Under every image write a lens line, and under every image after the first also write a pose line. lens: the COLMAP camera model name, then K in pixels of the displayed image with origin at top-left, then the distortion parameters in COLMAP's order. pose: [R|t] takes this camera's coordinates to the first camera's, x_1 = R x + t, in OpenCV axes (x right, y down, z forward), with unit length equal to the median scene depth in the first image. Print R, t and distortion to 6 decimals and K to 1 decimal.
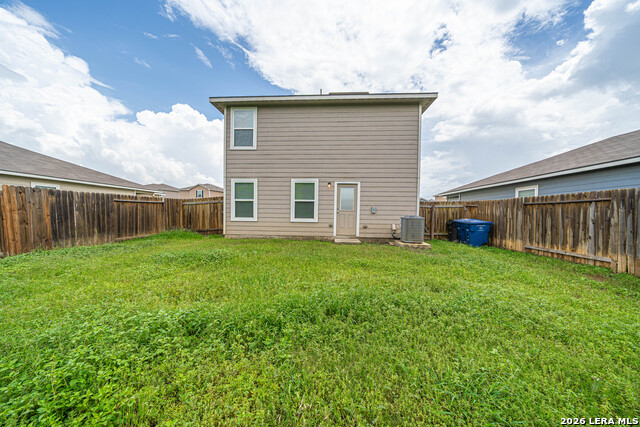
lens RADIAL K [[221.1, 0, 308.3], [0, 221.1, 220.1], [0, 0, 1]] dist [-0.006323, -0.000465]
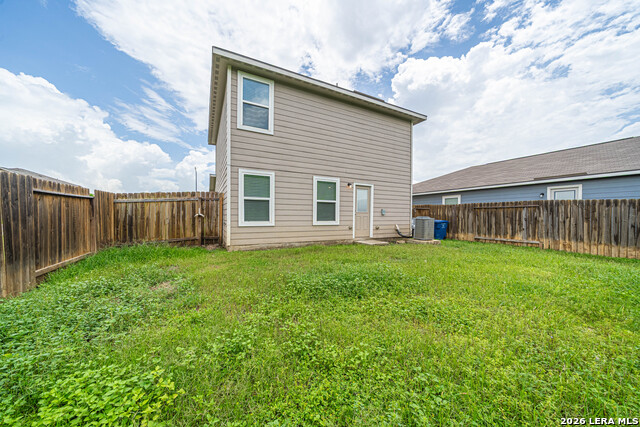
lens RADIAL K [[221.1, 0, 308.1], [0, 221.1, 219.1], [0, 0, 1]] dist [-0.006323, -0.000465]
pose [[0.854251, -0.014939, 0.519646, -0.551842], [0.021434, 0.999749, -0.006496, -0.011147], [-0.519419, 0.016687, 0.854357, 0.271271]]
